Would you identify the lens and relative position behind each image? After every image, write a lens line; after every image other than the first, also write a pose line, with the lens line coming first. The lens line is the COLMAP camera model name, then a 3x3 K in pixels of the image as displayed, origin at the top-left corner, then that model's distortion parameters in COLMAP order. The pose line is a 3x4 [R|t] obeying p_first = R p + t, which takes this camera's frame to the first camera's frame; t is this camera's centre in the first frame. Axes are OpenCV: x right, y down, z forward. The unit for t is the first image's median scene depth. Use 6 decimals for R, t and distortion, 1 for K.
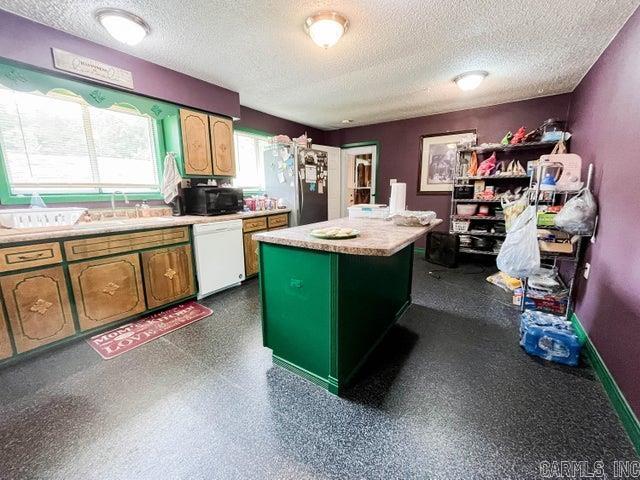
lens RADIAL K [[263.3, 0, 318.1], [0, 263.3, 240.4], [0, 0, 1]] dist [-0.001811, 0.000018]
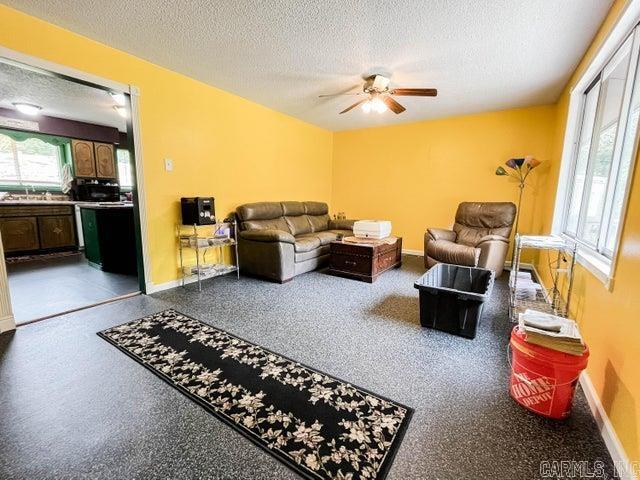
lens RADIAL K [[281.0, 0, 320.0], [0, 281.0, 240.0], [0, 0, 1]] dist [-0.002088, -0.000377]
pose [[0.999320, 0.022804, 0.028970, 1.076066], [-0.021917, 0.999292, -0.030564, 0.187868], [-0.029647, 0.029908, 0.999113, -0.886211]]
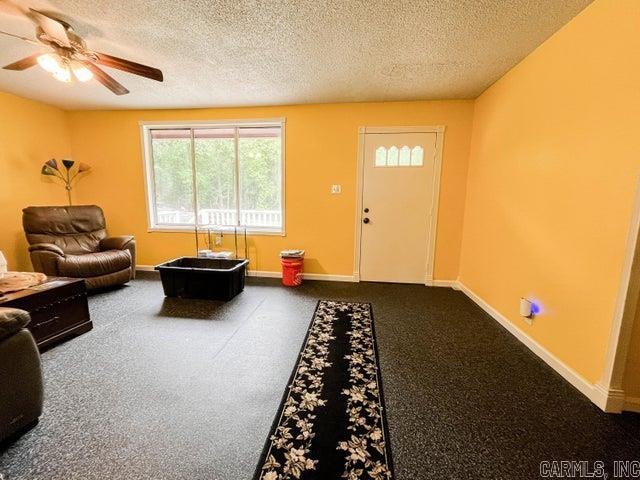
lens RADIAL K [[263.3, 0, 318.1], [0, 263.3, 240.4], [0, 0, 1]] dist [-0.001811, 0.000018]
pose [[-0.448271, -0.133414, 0.883885, -2.951408], [0.152463, 0.962900, 0.222664, -0.867330], [-0.880800, 0.234574, -0.411299, 4.063143]]
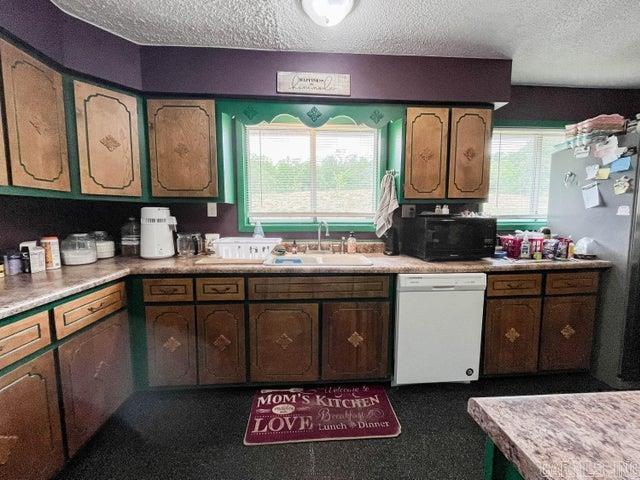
lens RADIAL K [[263.3, 0, 318.1], [0, 263.3, 240.4], [0, 0, 1]] dist [-0.001811, 0.000018]
pose [[0.618527, 0.080945, -0.781583, -0.088302], [-0.154383, 0.987811, -0.019872, -0.093801], [0.770448, 0.132954, 0.623484, 0.409252]]
